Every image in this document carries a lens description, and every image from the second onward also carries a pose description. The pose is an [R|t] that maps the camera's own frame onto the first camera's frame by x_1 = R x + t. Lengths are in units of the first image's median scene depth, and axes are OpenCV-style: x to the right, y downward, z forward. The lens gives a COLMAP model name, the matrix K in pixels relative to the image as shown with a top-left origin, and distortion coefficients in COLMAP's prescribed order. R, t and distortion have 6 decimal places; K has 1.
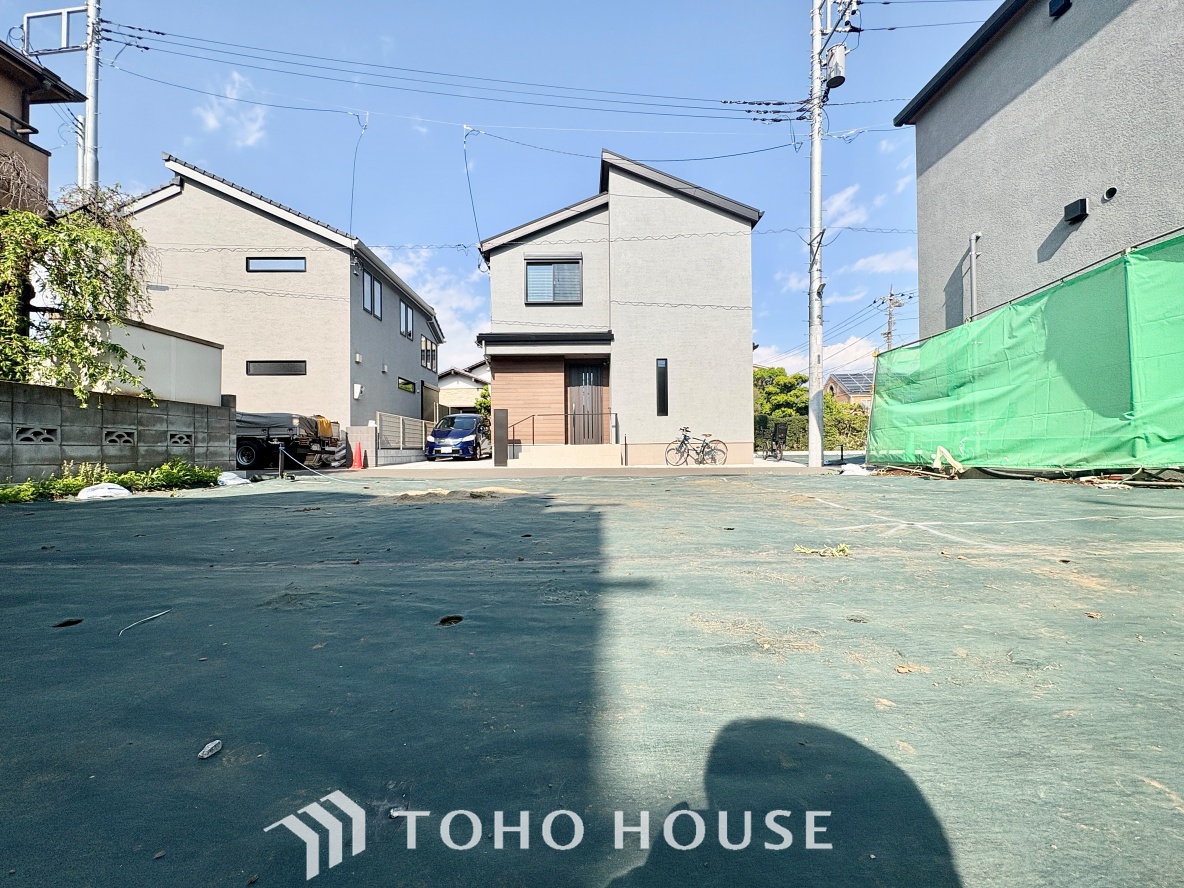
lens RADIAL K [[471.4, 0, 589.8], [0, 471.4, 444.4], [0, 0, 1]] dist [-0.000268, 0.000526]
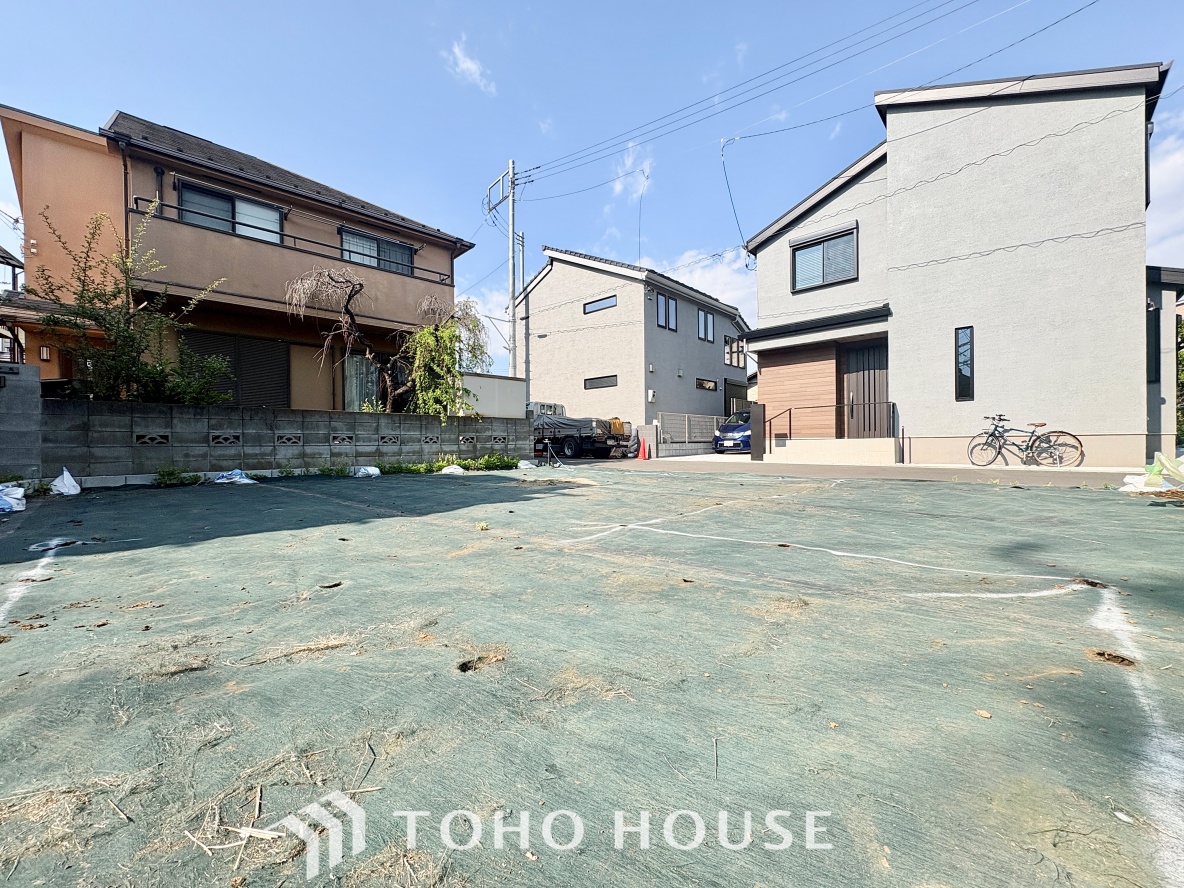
lens RADIAL K [[471.4, 0, 590.9], [0, 471.4, 444.2], [0, 0, 1]] dist [-0.000268, 0.000526]
pose [[0.720385, 0.003141, -0.693567, 0.267800], [0.011700, 0.999792, 0.016681, -0.010609], [0.693475, -0.020131, 0.720199, 0.014674]]
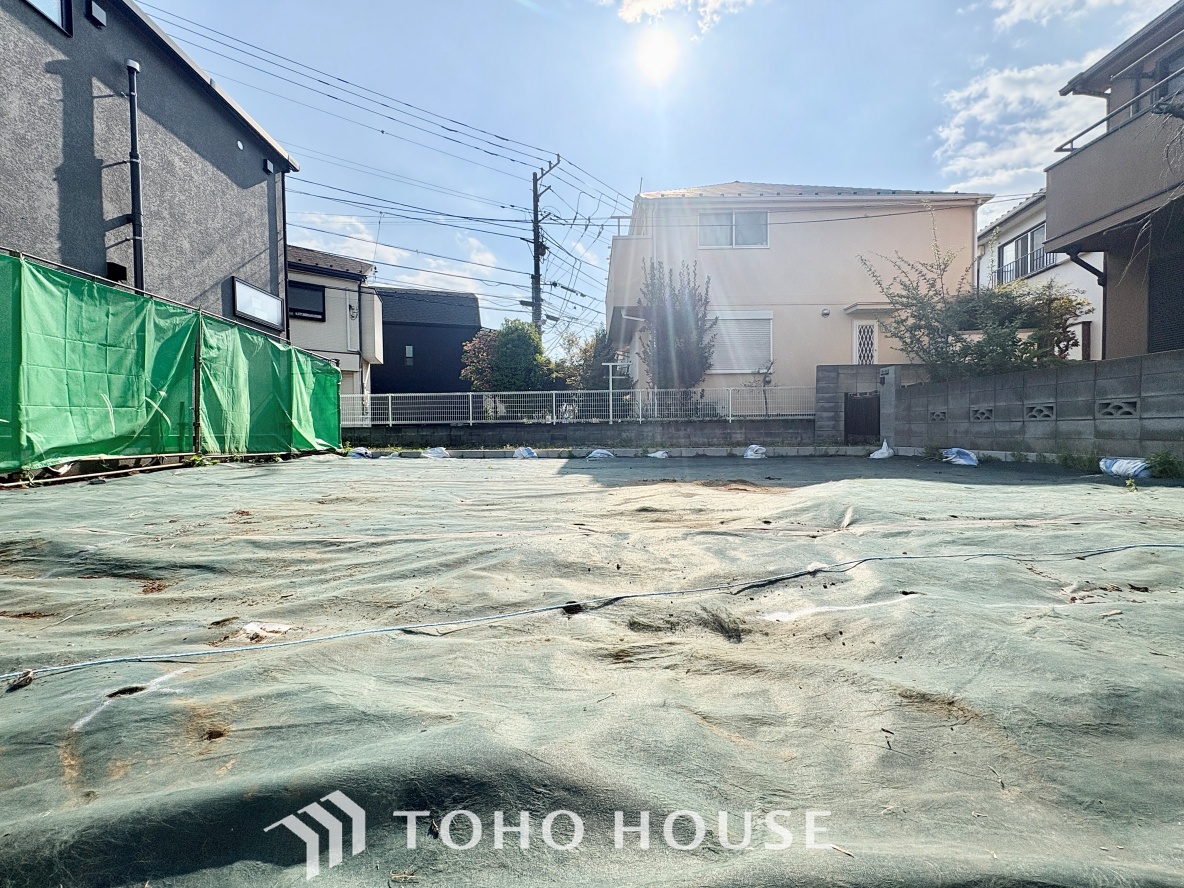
lens RADIAL K [[471.4, 0, 590.6], [0, 471.4, 444.1], [0, 0, 1]] dist [-0.000268, 0.000526]
pose [[-0.999301, 0.024176, -0.028508, -0.015212], [0.023846, 0.999645, 0.011845, 0.004182], [0.028784, 0.011157, -0.999523, 0.629559]]
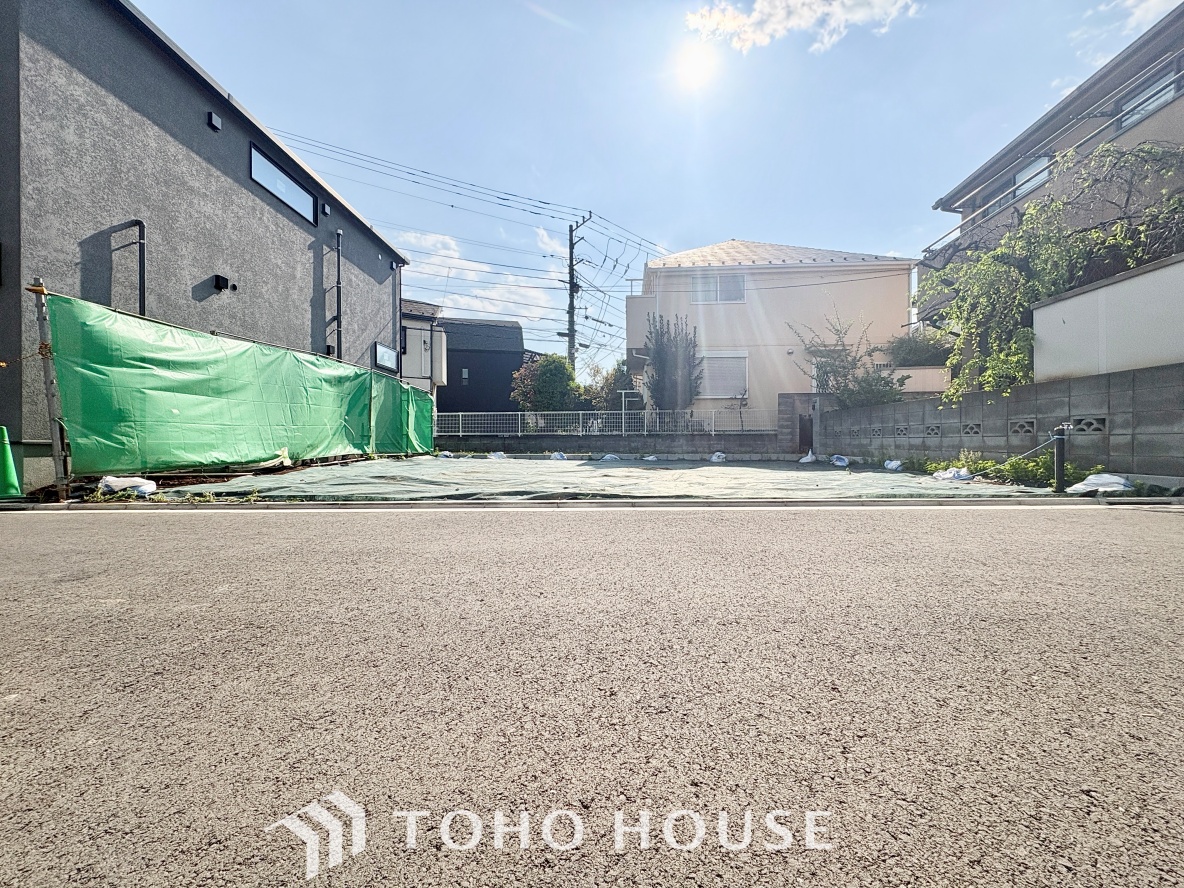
lens RADIAL K [[471.4, 0, 591.0], [0, 471.4, 443.8], [0, 0, 1]] dist [-0.000268, 0.000526]
pose [[-0.998767, 0.014318, 0.047532, -0.055597], [0.013841, 0.999851, -0.010331, 0.008027], [-0.047672, -0.009660, -0.998816, 0.933510]]
